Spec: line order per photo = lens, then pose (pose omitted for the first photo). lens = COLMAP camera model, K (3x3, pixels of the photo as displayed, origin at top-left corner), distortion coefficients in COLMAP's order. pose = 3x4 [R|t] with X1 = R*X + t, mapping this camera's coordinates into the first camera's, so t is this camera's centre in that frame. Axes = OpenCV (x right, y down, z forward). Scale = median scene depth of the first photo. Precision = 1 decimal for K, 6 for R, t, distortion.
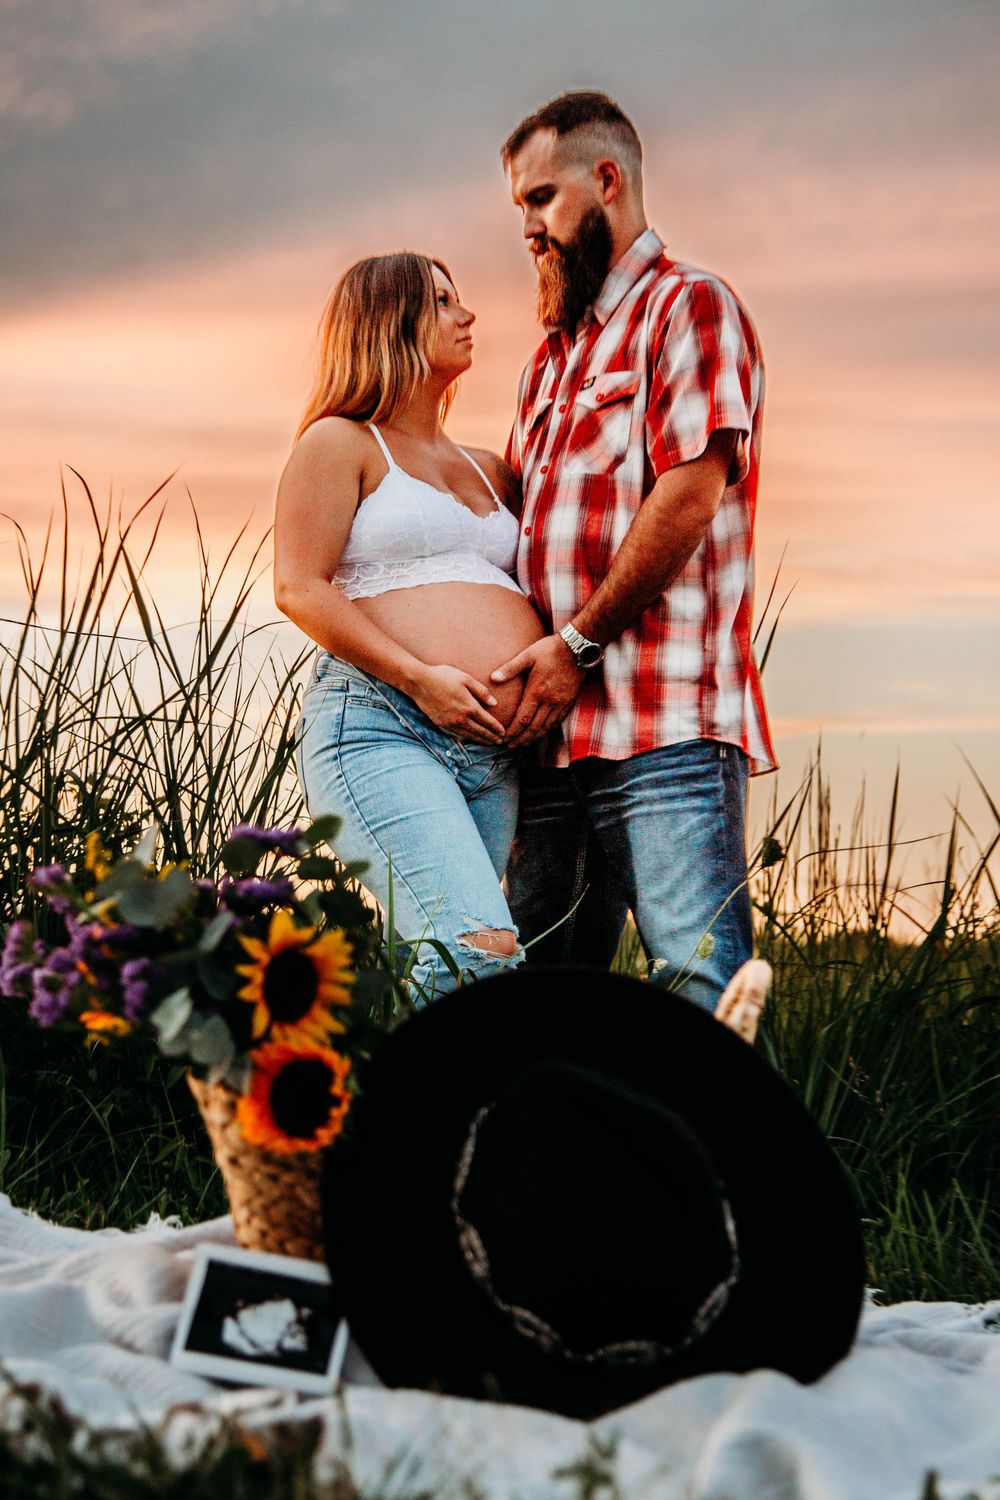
lens RADIAL K [[2471.6, 0, 500.0], [0, 2471.6, 750.0], [0, 0, 1]] dist [0.026892, 0.033937]
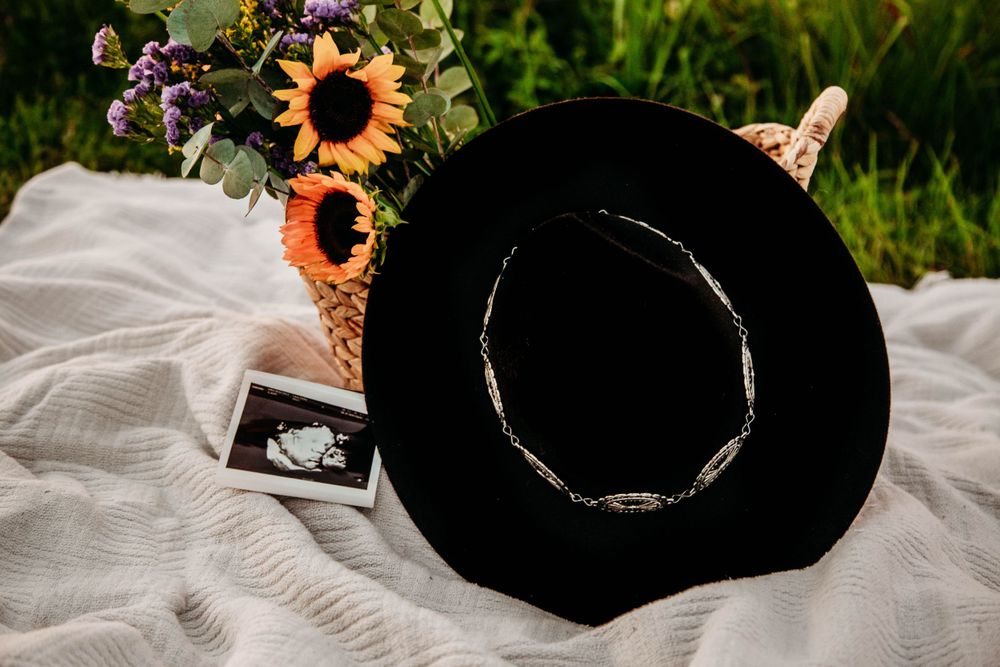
lens RADIAL K [[1601.2, 0, 500.0], [0, 1601.2, 333.5], [0, 0, 1]] dist [0.001766, -0.020581]
pose [[0.999036, 0.010463, -0.042625, 0.012511], [0.000386, 0.969037, 0.246916, 0.022991], [0.043888, -0.246694, 0.968099, 0.356460]]
